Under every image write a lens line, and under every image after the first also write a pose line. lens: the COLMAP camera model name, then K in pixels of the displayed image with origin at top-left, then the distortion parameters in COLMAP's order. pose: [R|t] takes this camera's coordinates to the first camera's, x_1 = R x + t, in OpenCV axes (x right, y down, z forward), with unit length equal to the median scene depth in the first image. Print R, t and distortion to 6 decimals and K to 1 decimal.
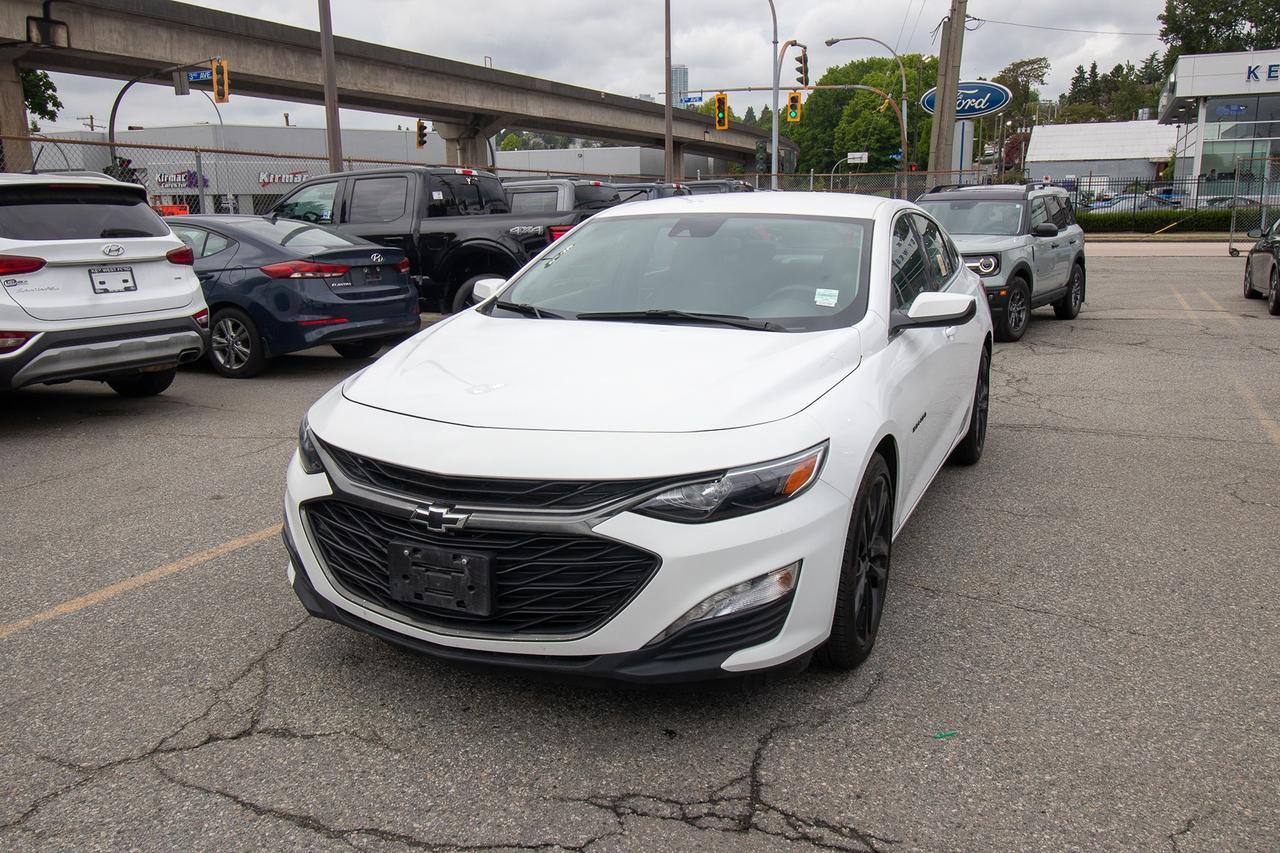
lens RADIAL K [[1036.4, 0, 640.0], [0, 1036.4, 426.5], [0, 0, 1]] dist [0.019894, -0.007943]
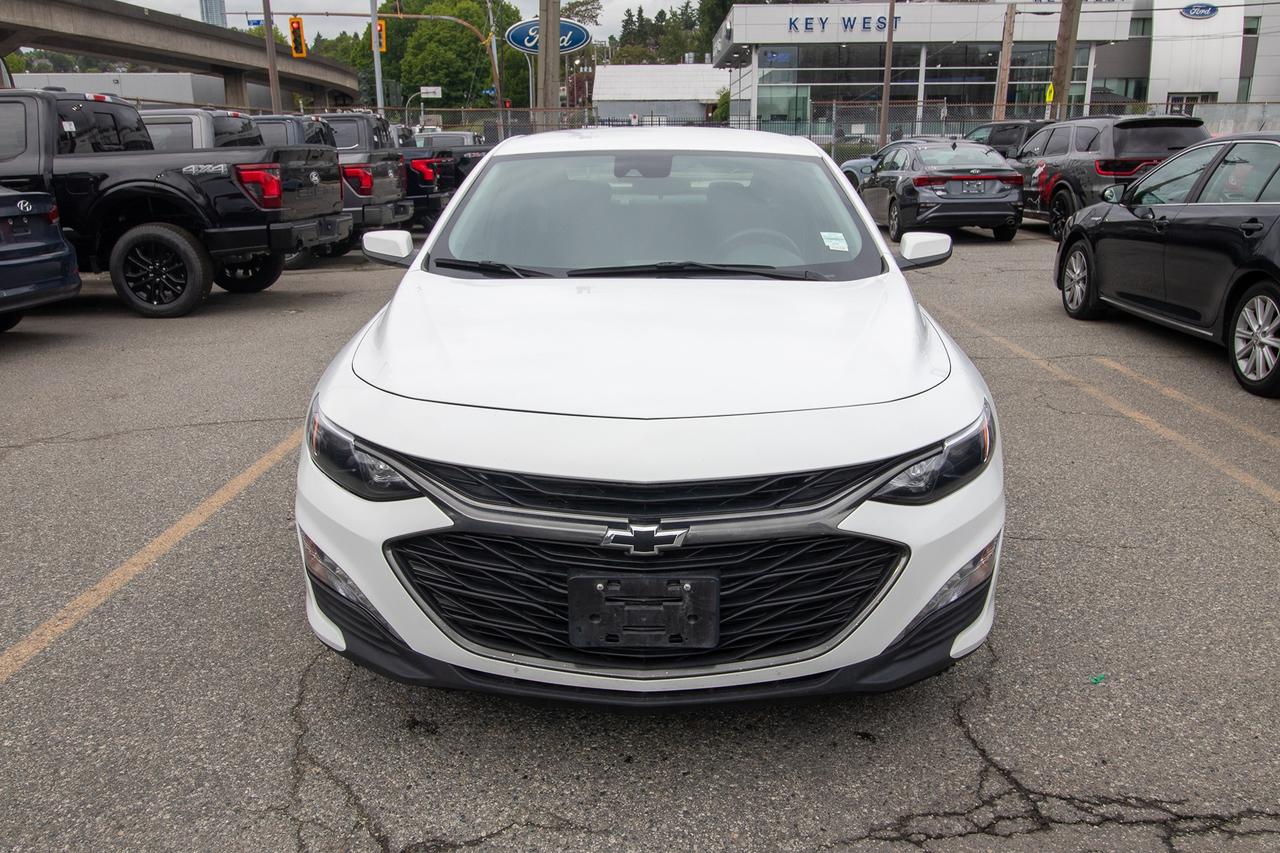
lens RADIAL K [[1036.4, 0, 640.0], [0, 1036.4, 426.5], [0, 0, 1]] dist [0.019894, -0.007943]
pose [[0.917470, -0.102023, 0.384500, -0.120646], [0.079682, 0.994096, 0.073642, -0.013653], [-0.389743, -0.036927, 0.920183, 0.066157]]
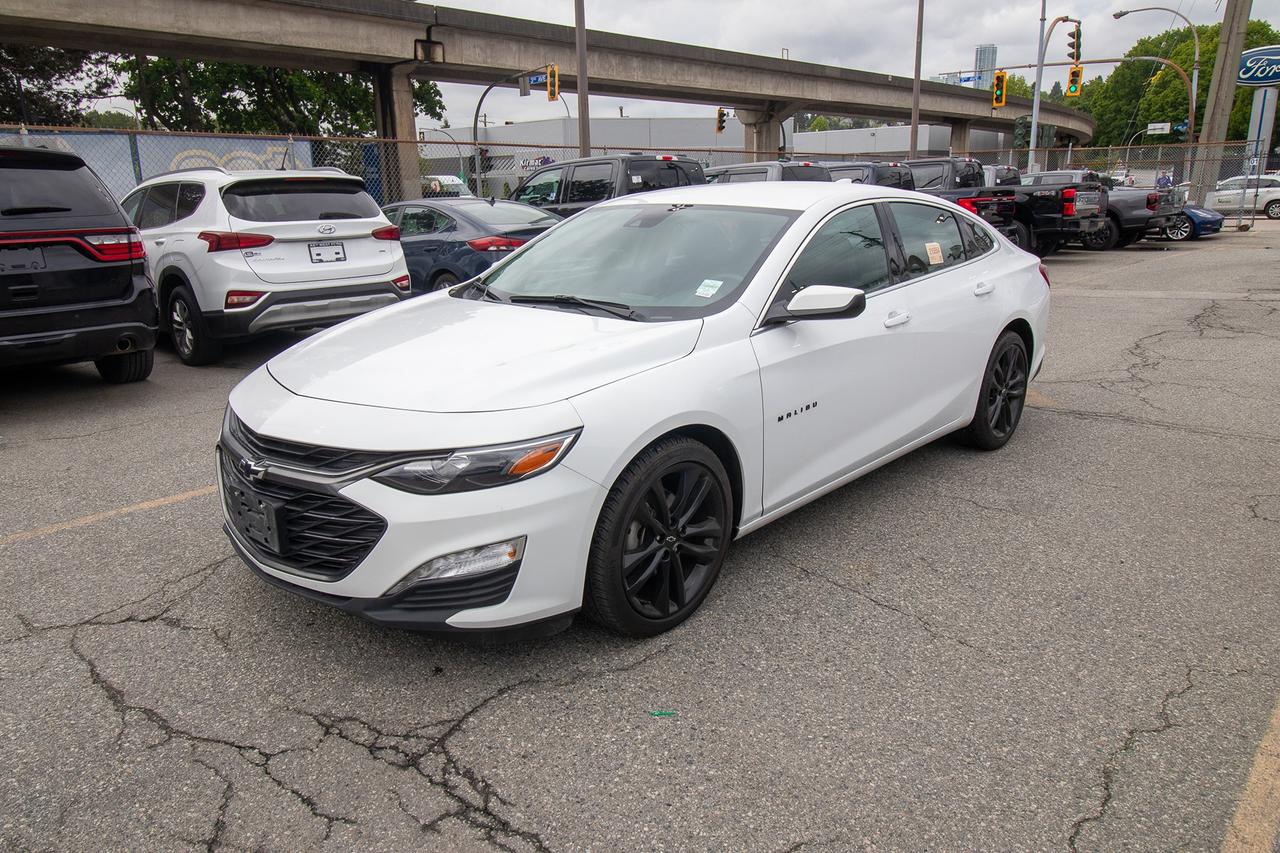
lens RADIAL K [[887.8, 0, 640.0], [0, 887.8, 426.5], [0, 0, 1]] dist [0.011675, -0.008467]
pose [[0.948037, 0.074476, -0.309321, 0.135327], [-0.055677, 0.996050, 0.069175, -0.014173], [0.313251, -0.048358, 0.948438, 0.038204]]
